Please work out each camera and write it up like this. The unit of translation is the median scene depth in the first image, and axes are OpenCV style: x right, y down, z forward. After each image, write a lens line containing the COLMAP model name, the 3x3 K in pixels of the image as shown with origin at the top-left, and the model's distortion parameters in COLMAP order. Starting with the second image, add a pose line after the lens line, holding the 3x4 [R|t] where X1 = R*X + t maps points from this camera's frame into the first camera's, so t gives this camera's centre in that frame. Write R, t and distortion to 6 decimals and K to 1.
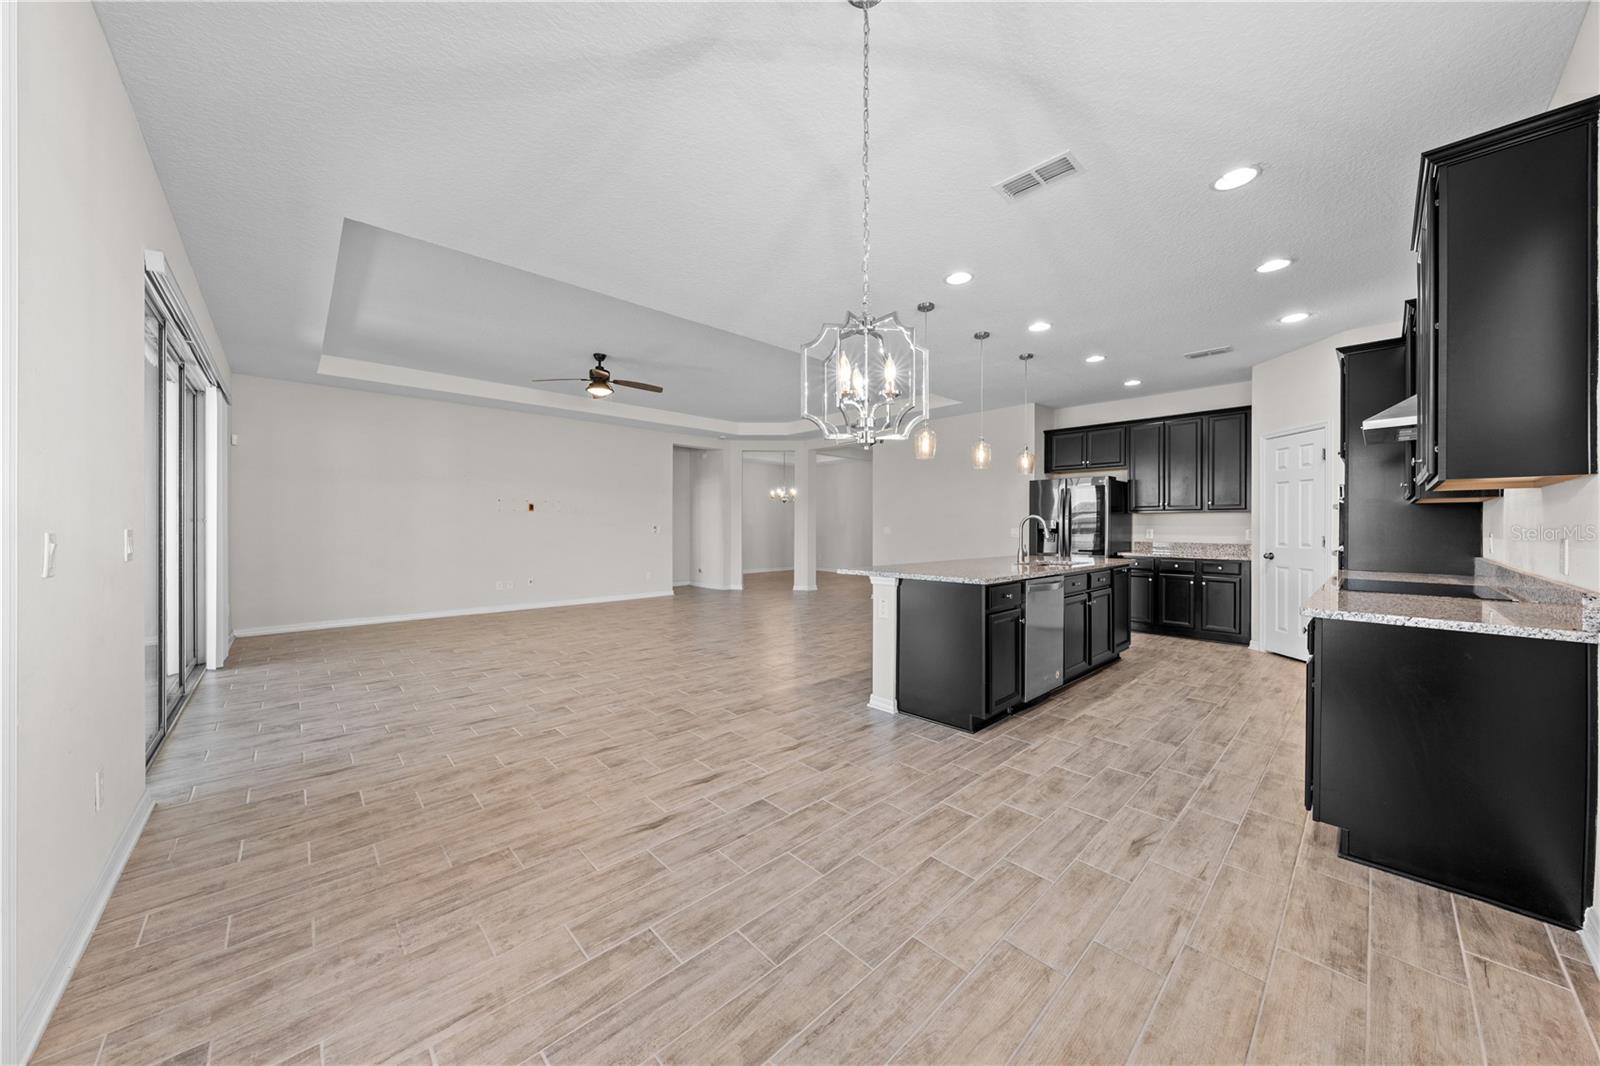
lens RADIAL K [[543.6, 0, 799.5], [0, 543.6, 528.6], [0, 0, 1]] dist [-0.004483, 0.000740]
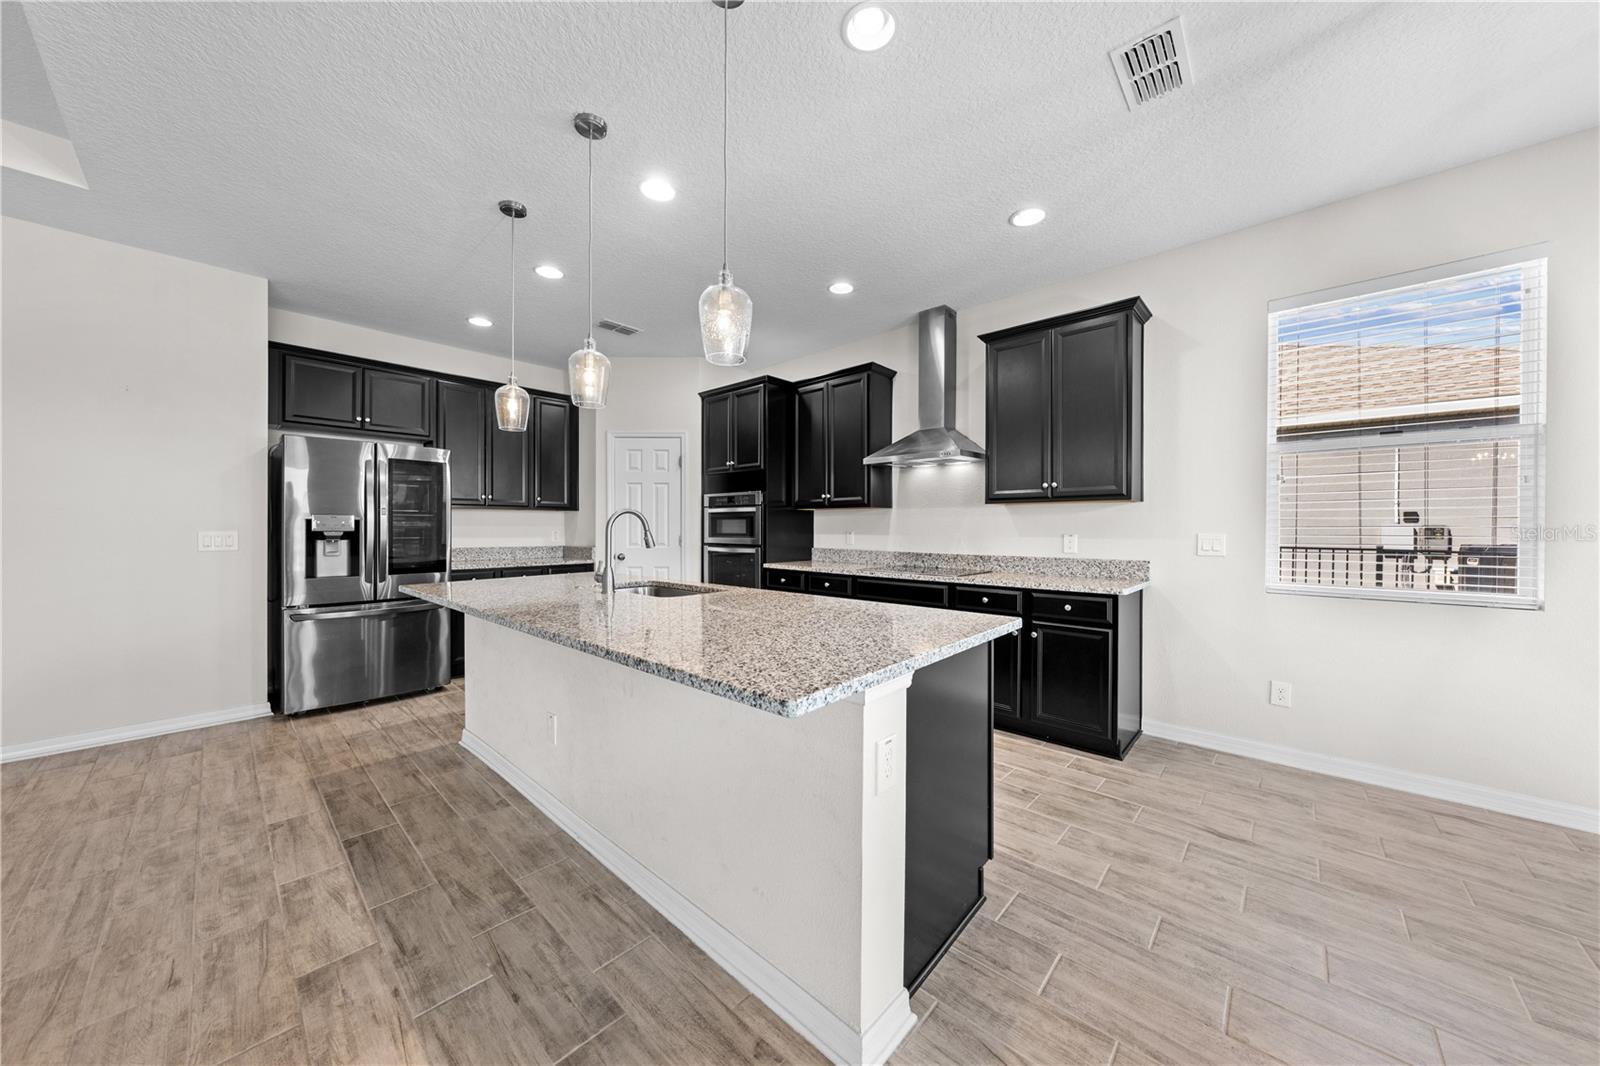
lens RADIAL K [[543.6, 0, 802.5], [0, 543.6, 528.1], [0, 0, 1]] dist [-0.004483, 0.000740]
pose [[-0.080317, -0.002266, 0.996767, -0.155454], [0.003399, 0.999991, 0.002547, -0.004139], [-0.996764, 0.003593, -0.080308, 0.866209]]
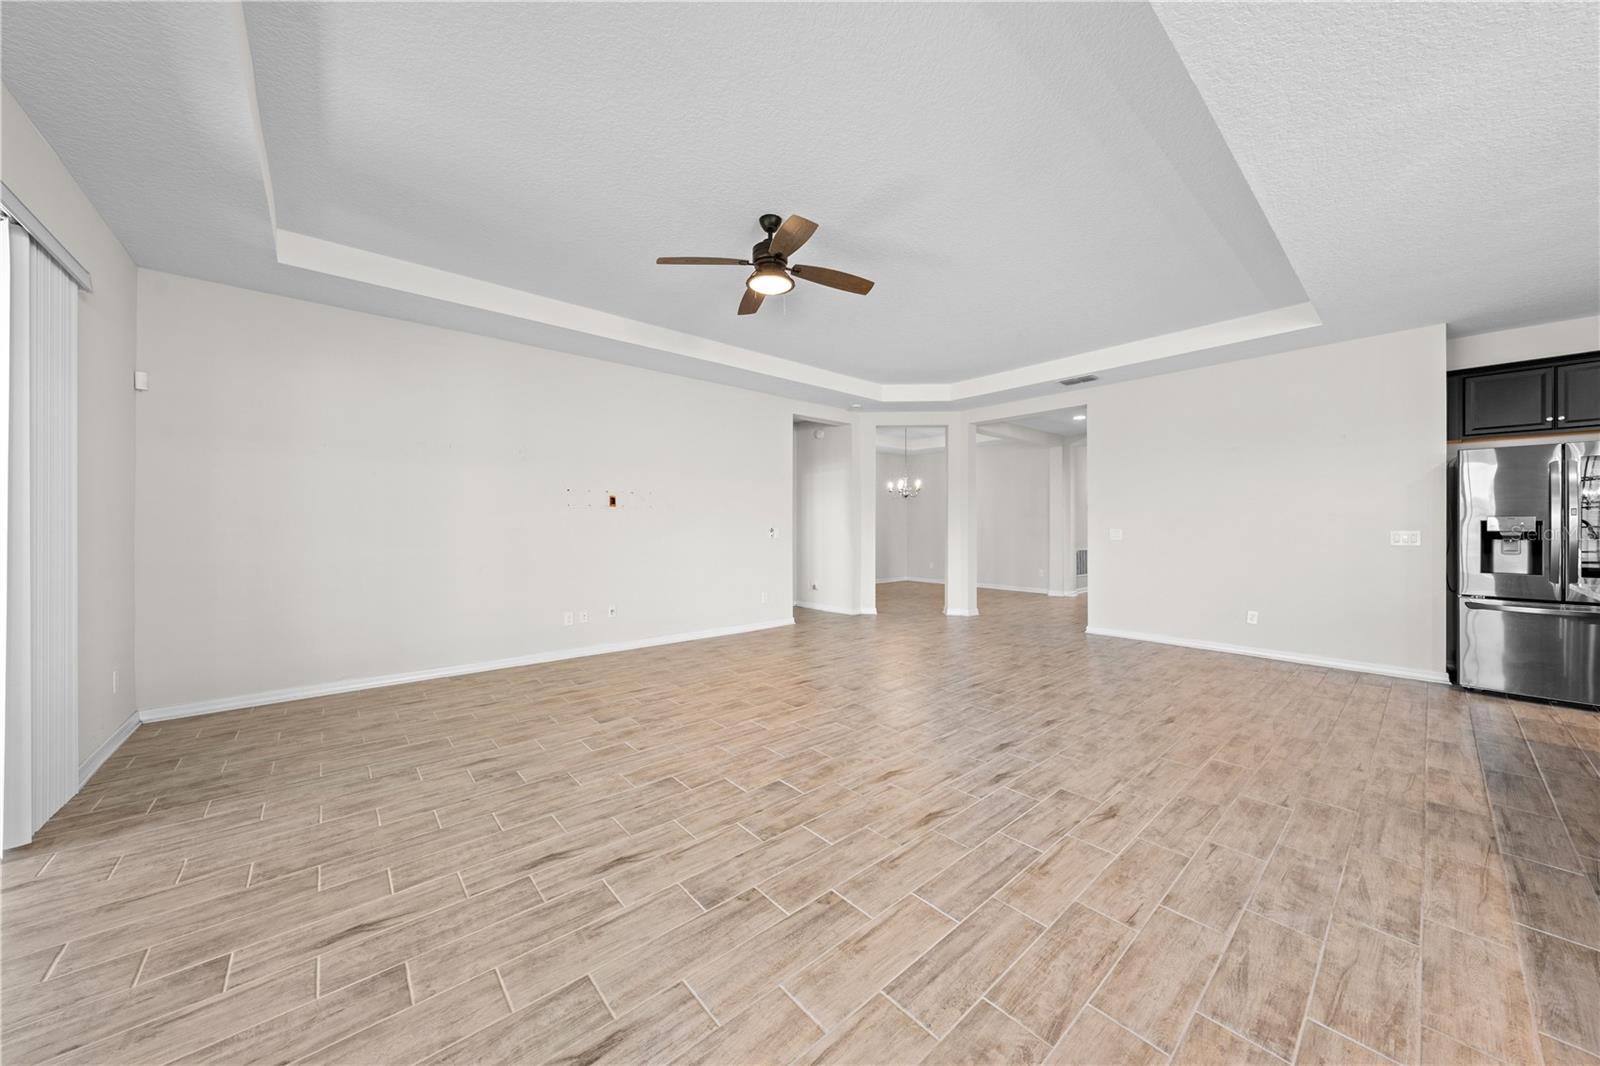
lens RADIAL K [[543.6, 0, 800.0], [0, 543.6, 524.5], [0, 0, 1]] dist [-0.004483, 0.000740]
pose [[0.999252, -0.002477, -0.038601, -0.410339], [0.002110, 0.999952, -0.009536, -0.005588], [0.038623, 0.009447, 0.999209, 0.579500]]
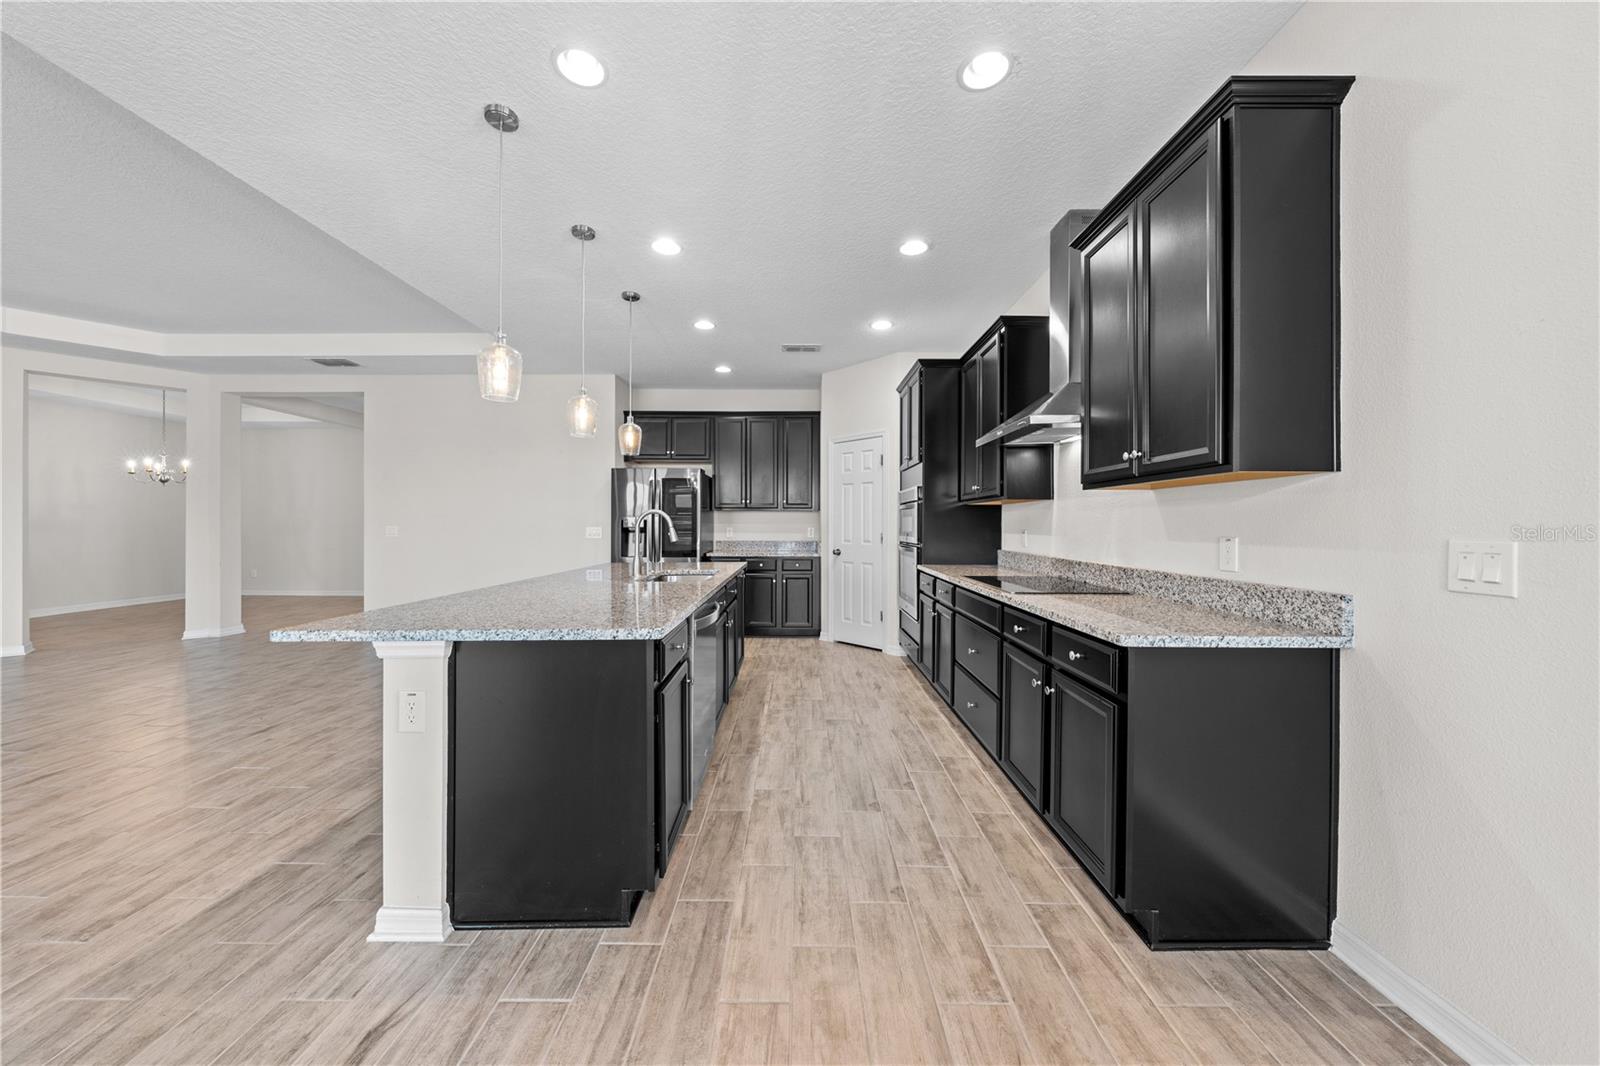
lens RADIAL K [[543.6, 0, 798.8], [0, 543.6, 525.6], [0, 0, 1]] dist [-0.004483, 0.000740]
pose [[0.684202, -0.001479, 0.729291, 0.037197], [0.003147, 0.999995, -0.000925, -0.002187], [-0.729286, 0.002928, 0.684203, 0.371686]]
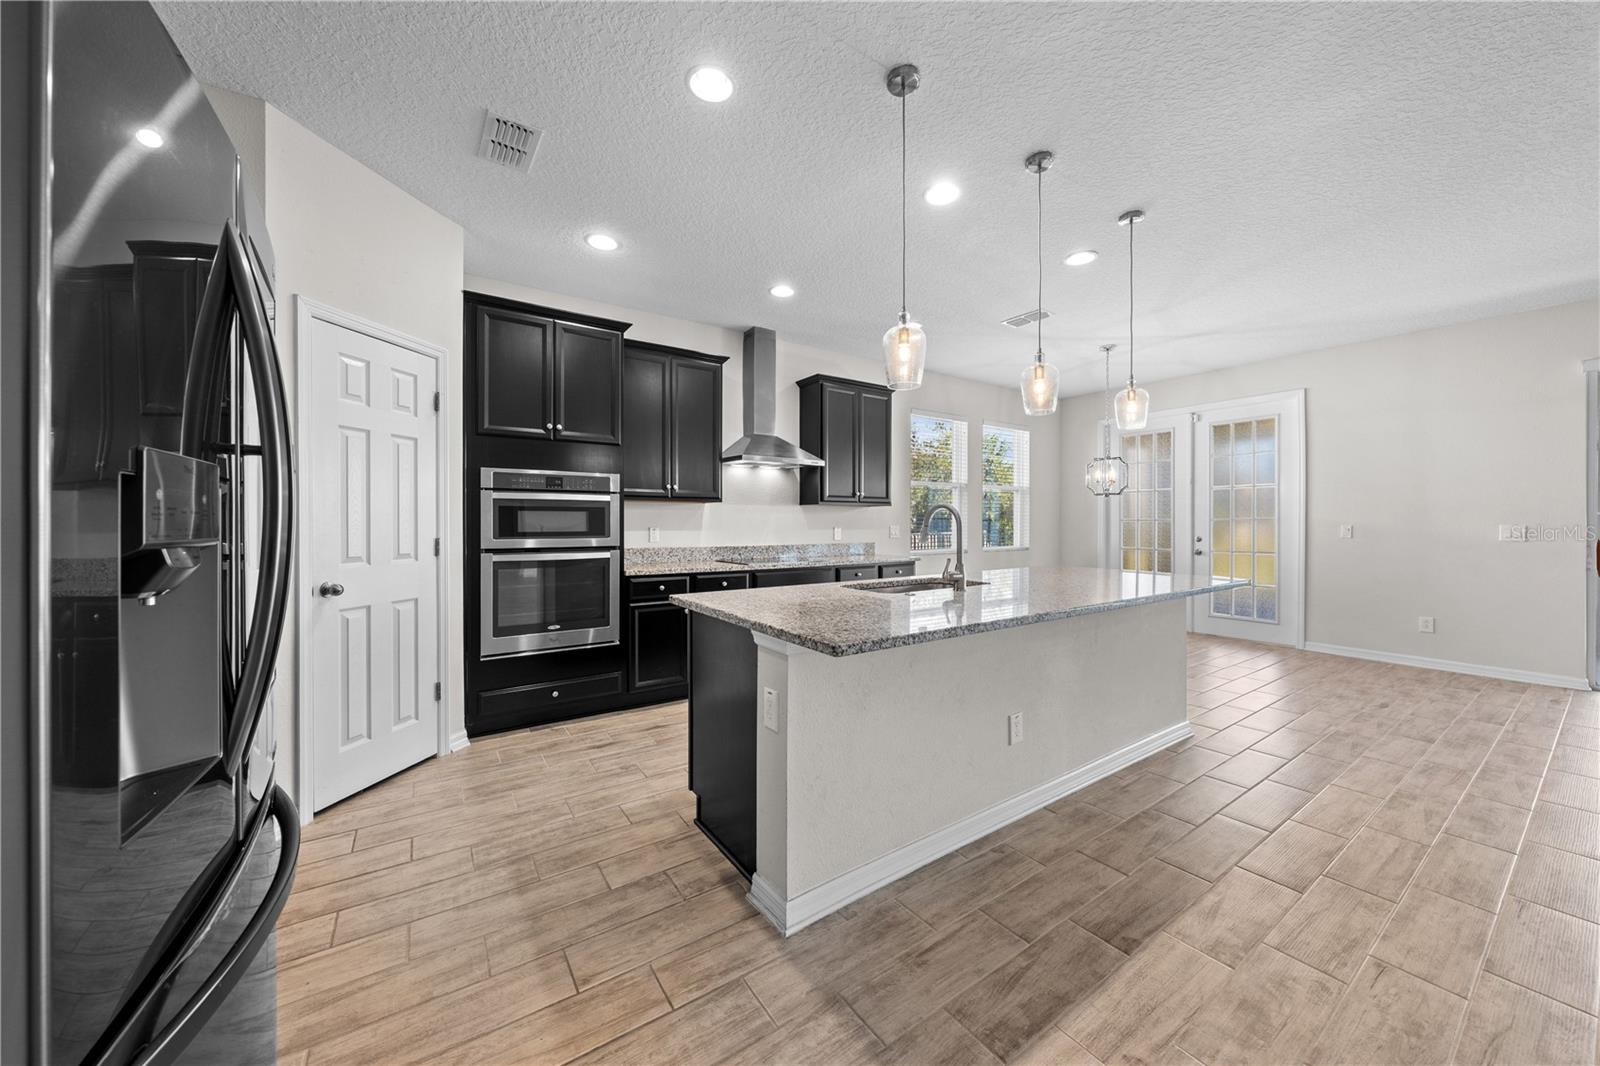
lens RADIAL K [[562.0, 0, 801.8], [0, 562.0, 525.5], [0, 0, 1]] dist [-0.003065, 0.000351]
pose [[-0.988431, -0.002412, 0.151652, 0.486913], [-0.001005, 0.999956, 0.009353, -0.006949], [-0.151668, 0.009093, -0.988390, 1.597000]]
